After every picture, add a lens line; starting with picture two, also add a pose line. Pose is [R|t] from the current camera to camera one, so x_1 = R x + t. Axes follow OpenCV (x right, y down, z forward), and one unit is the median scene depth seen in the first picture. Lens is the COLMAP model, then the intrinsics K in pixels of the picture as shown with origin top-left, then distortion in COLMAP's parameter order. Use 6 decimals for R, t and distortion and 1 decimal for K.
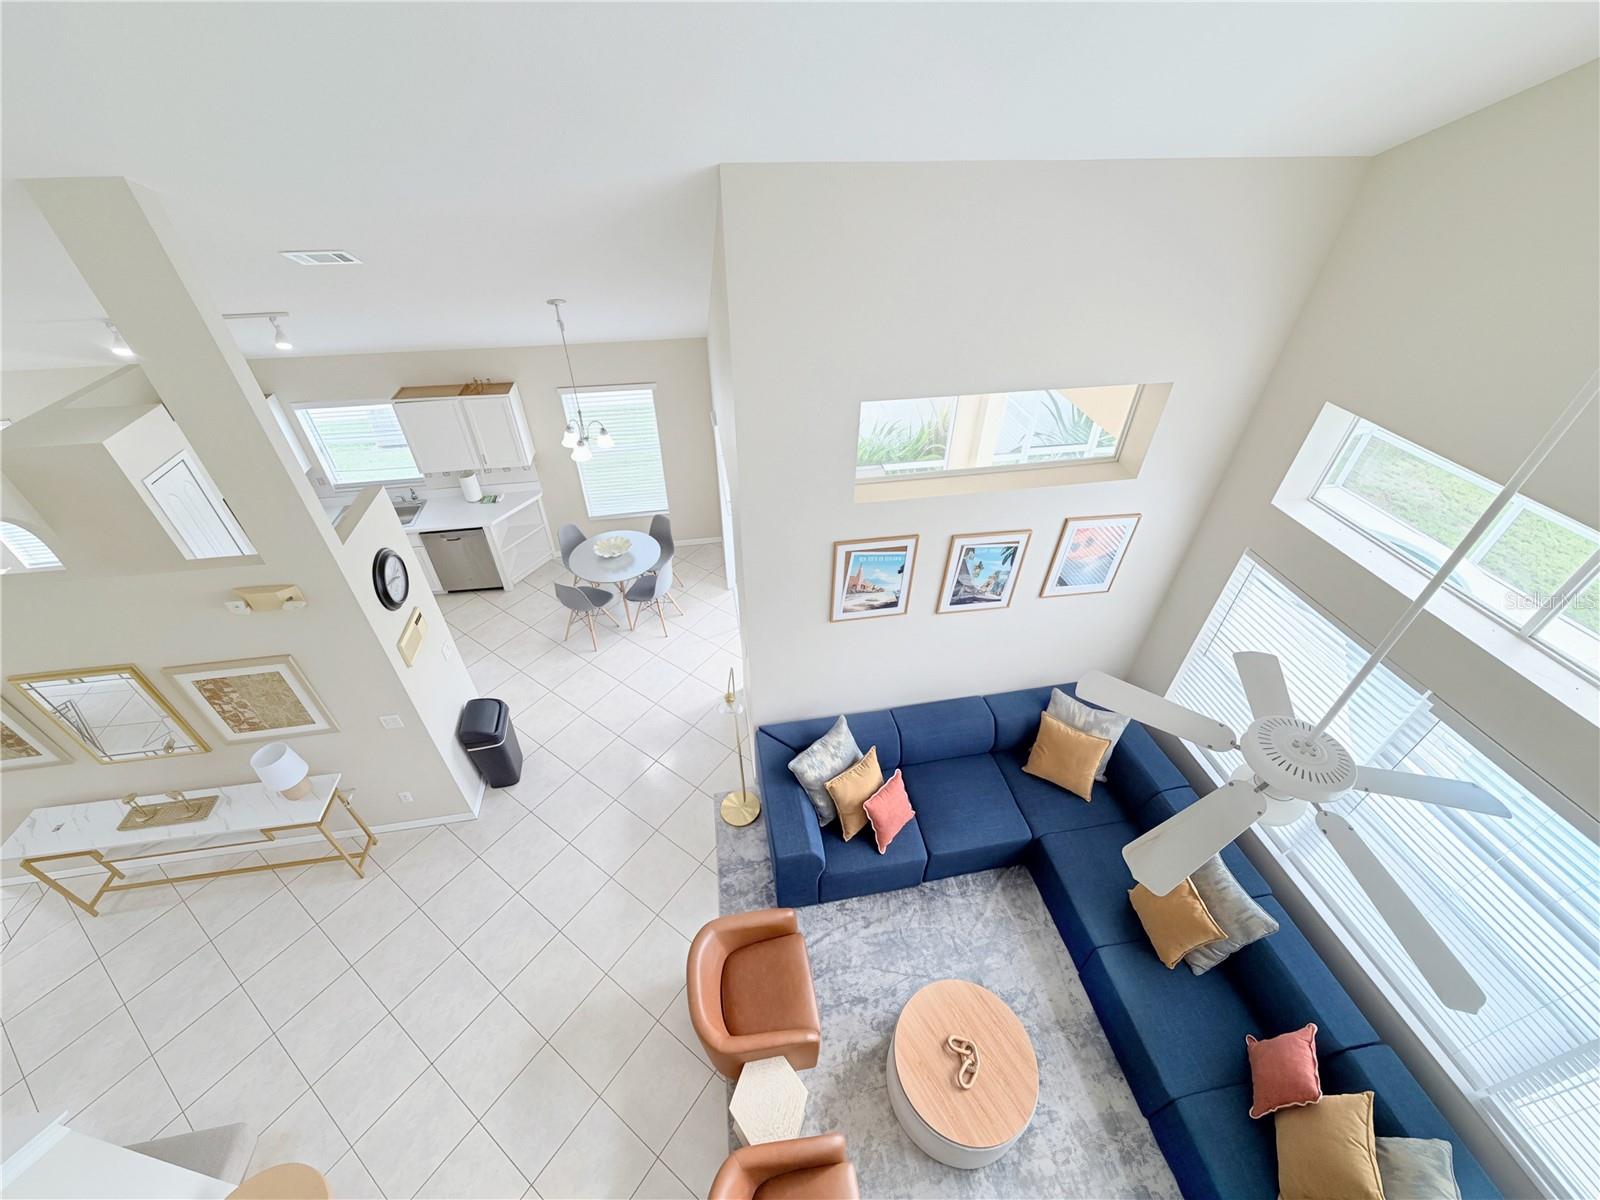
lens RADIAL K [[637.1, 0, 797.0], [0, 637.1, 601.3], [0, 0, 1]] dist [0.001223, -0.000088]
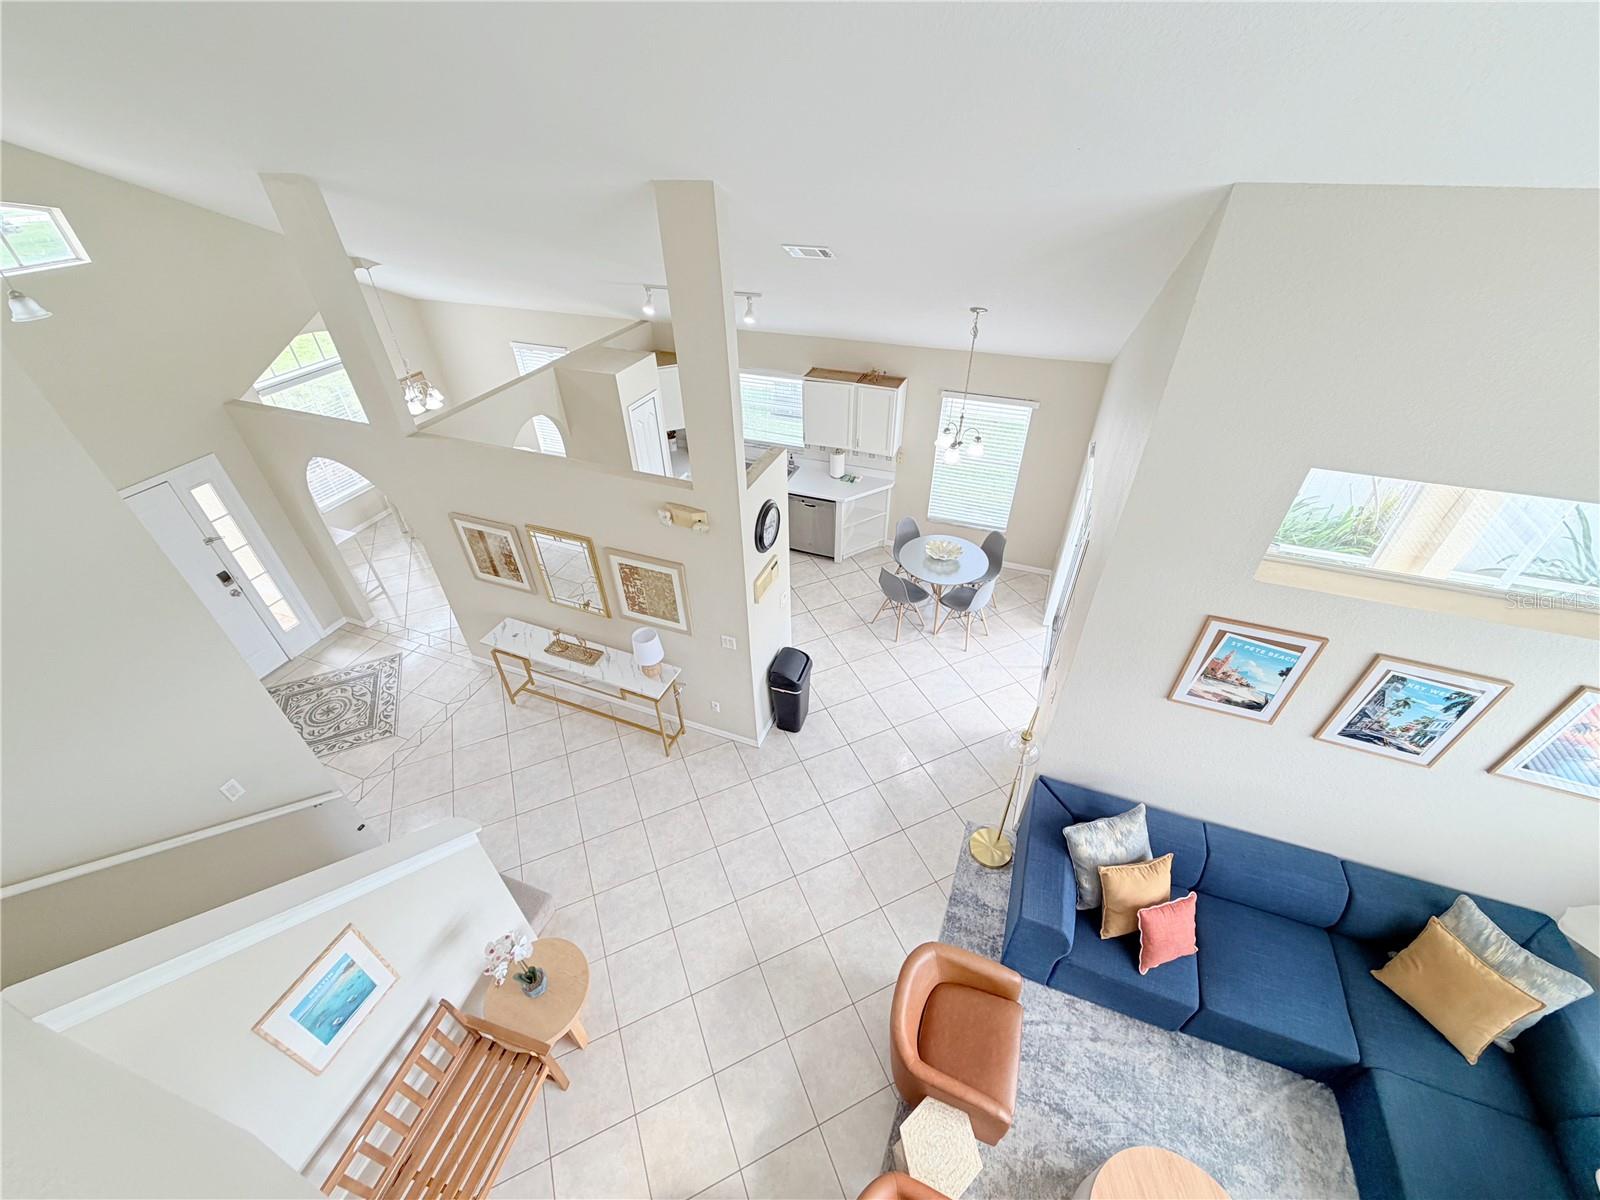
lens RADIAL K [[637.1, 0, 797.0], [0, 637.1, 601.3], [0, 0, 1]] dist [0.001223, -0.000088]
pose [[0.855643, 0.303156, -0.419489, -0.054915], [-0.309749, 0.949271, 0.054216, 0.013880], [0.414644, 0.083547, 0.906140, -0.019390]]
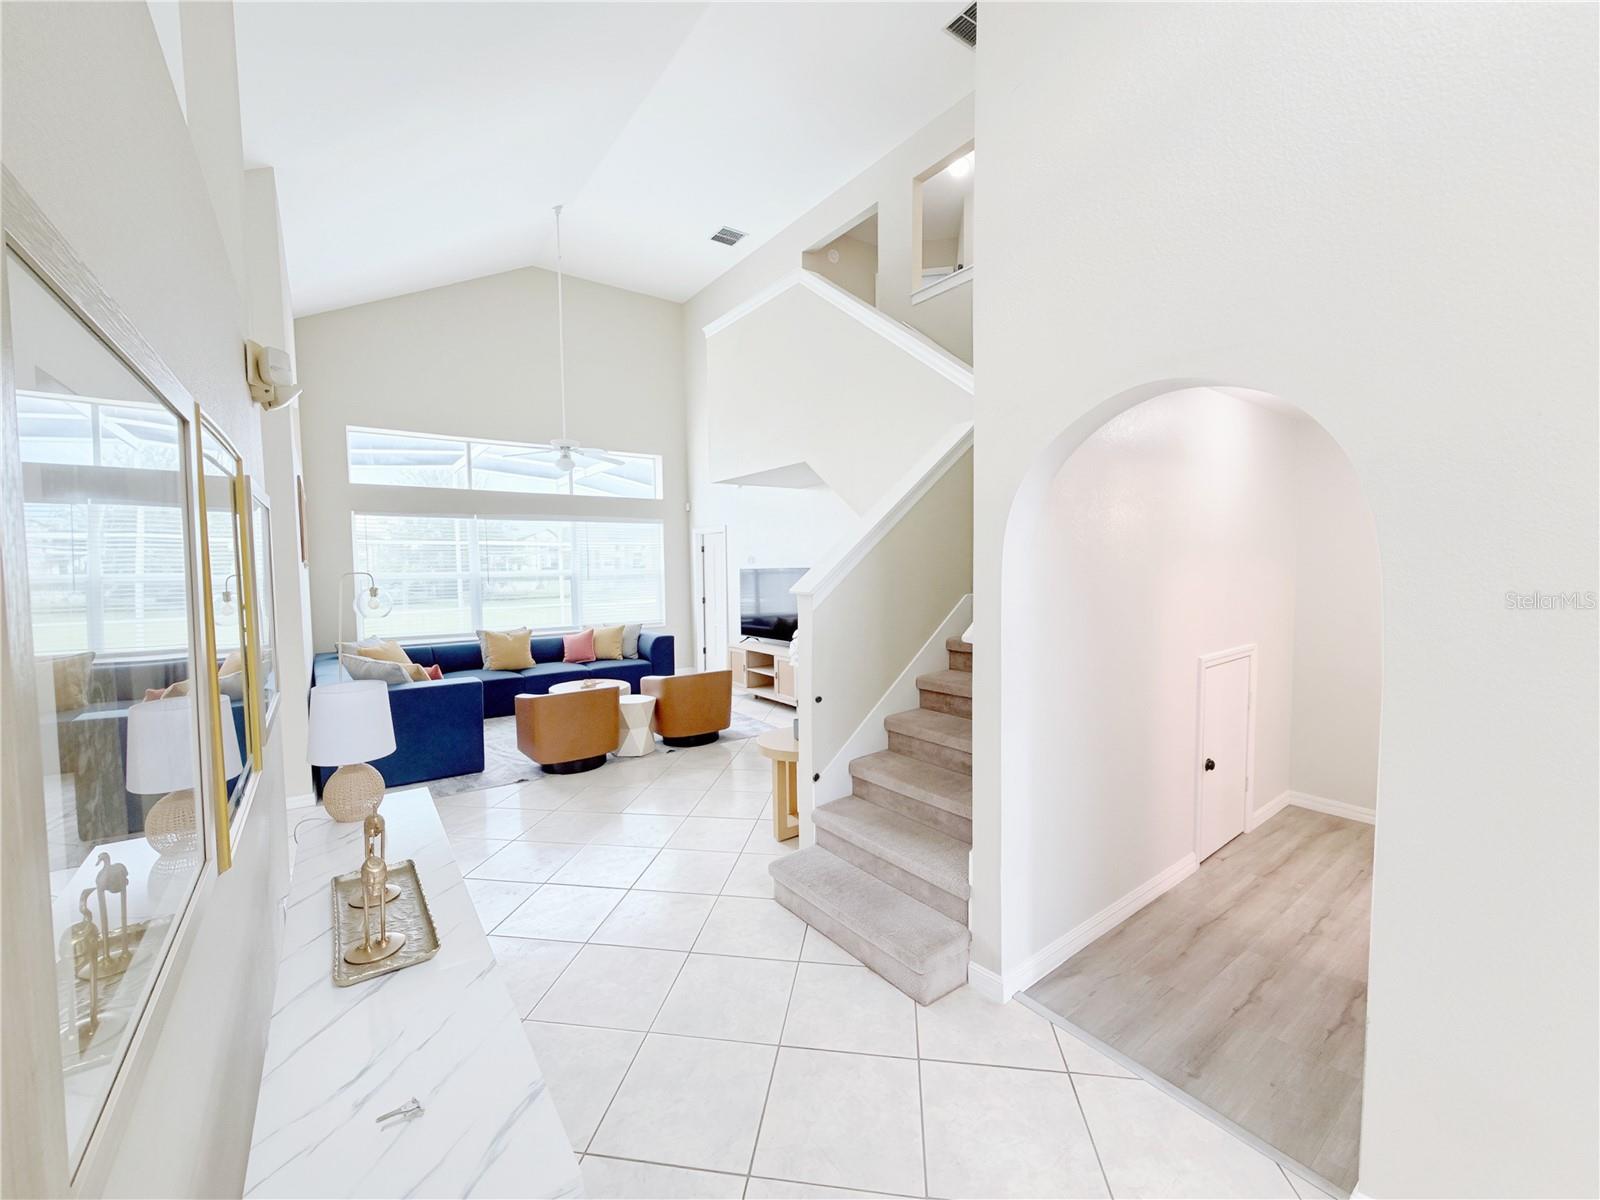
lens RADIAL K [[637.1, 0, 797.0], [0, 637.1, 601.3], [0, 0, 1]] dist [0.001223, -0.000088]
pose [[-0.449831, -0.050625, 0.891678, -1.273513], [0.570712, 0.751665, 0.330587, 0.200154], [-0.686979, 0.657599, -0.309230, 0.764847]]
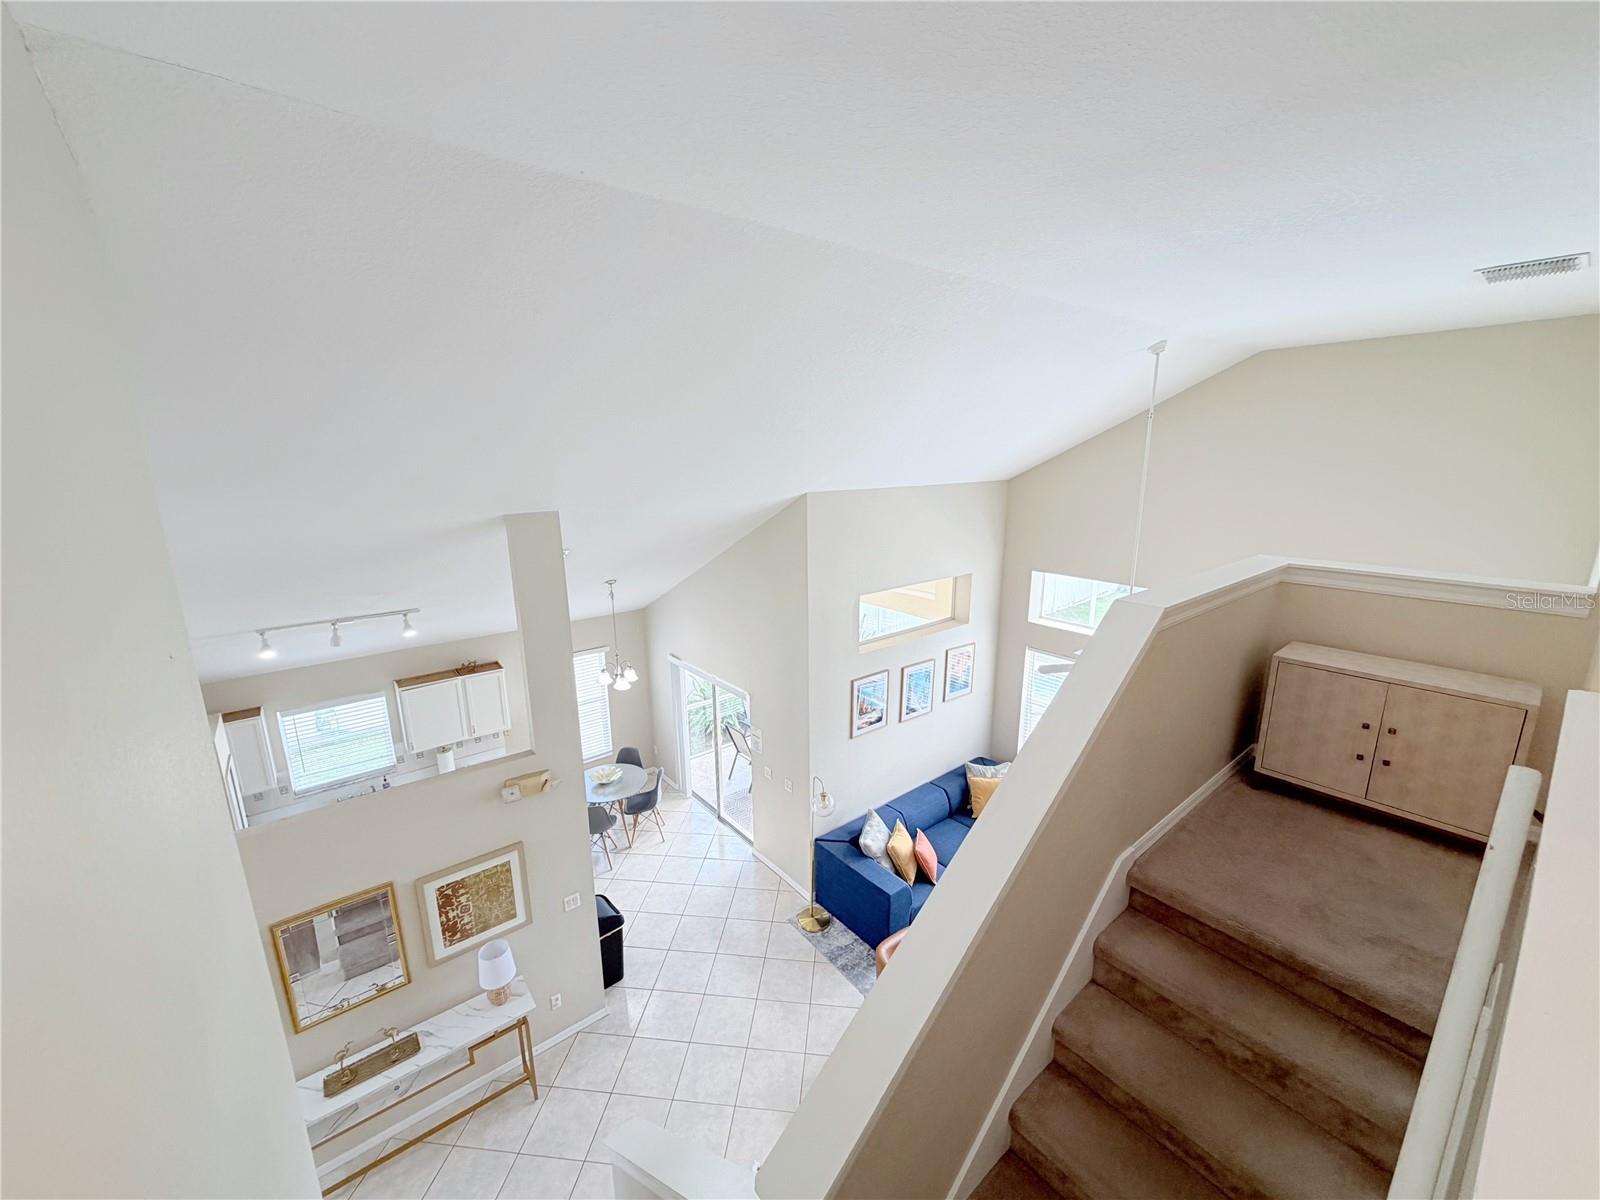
lens RADIAL K [[631.6, 0, 794.5], [0, 631.6, 599.2], [0, 0, 1]] dist [-0.000088, -0.000048]
pose [[0.875563, -0.120843, 0.467745, -0.716408], [0.314154, 0.877961, -0.361236, 0.235871], [-0.367009, 0.463229, 0.806674, -0.330616]]
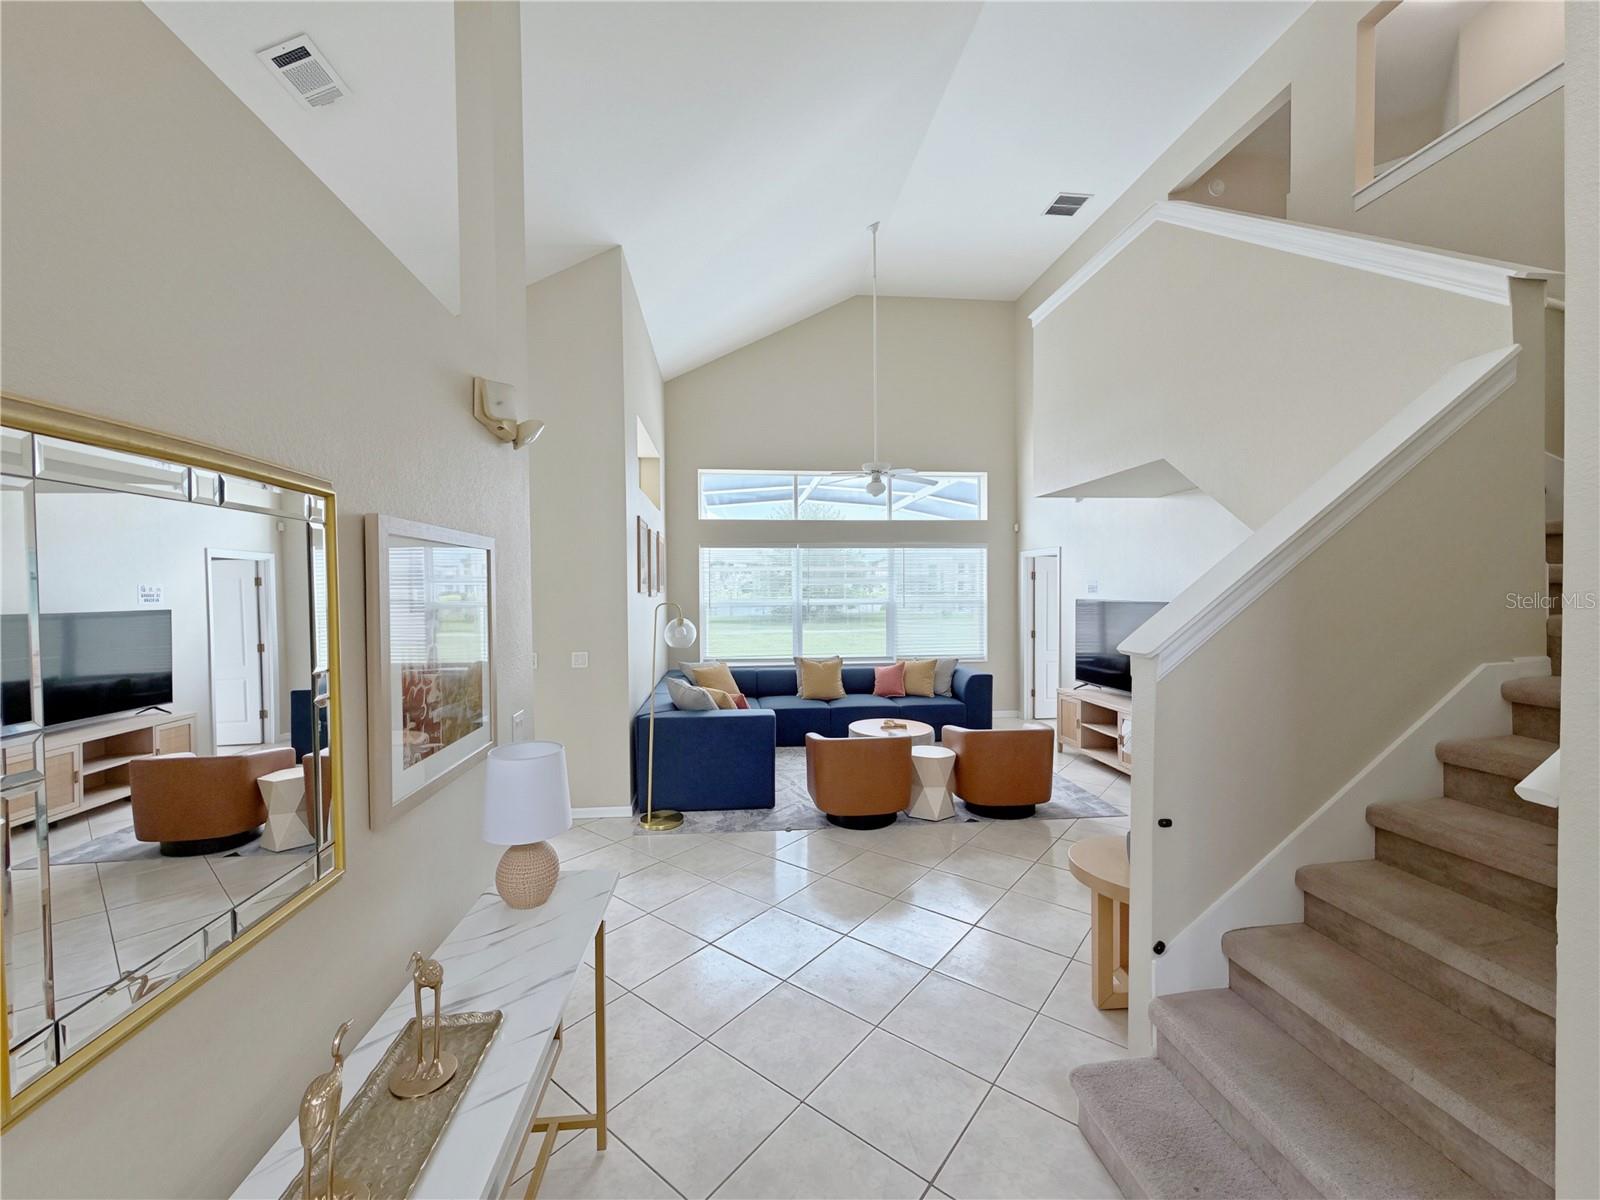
lens RADIAL K [[637.1, 0, 797.0], [0, 637.1, 601.3], [0, 0, 1]] dist [0.001223, -0.000088]
pose [[0.060279, -0.021348, 0.997953, -1.115405], [0.635015, 0.772191, -0.021838, 0.256267], [-0.770145, 0.635031, 0.060103, 0.674209]]
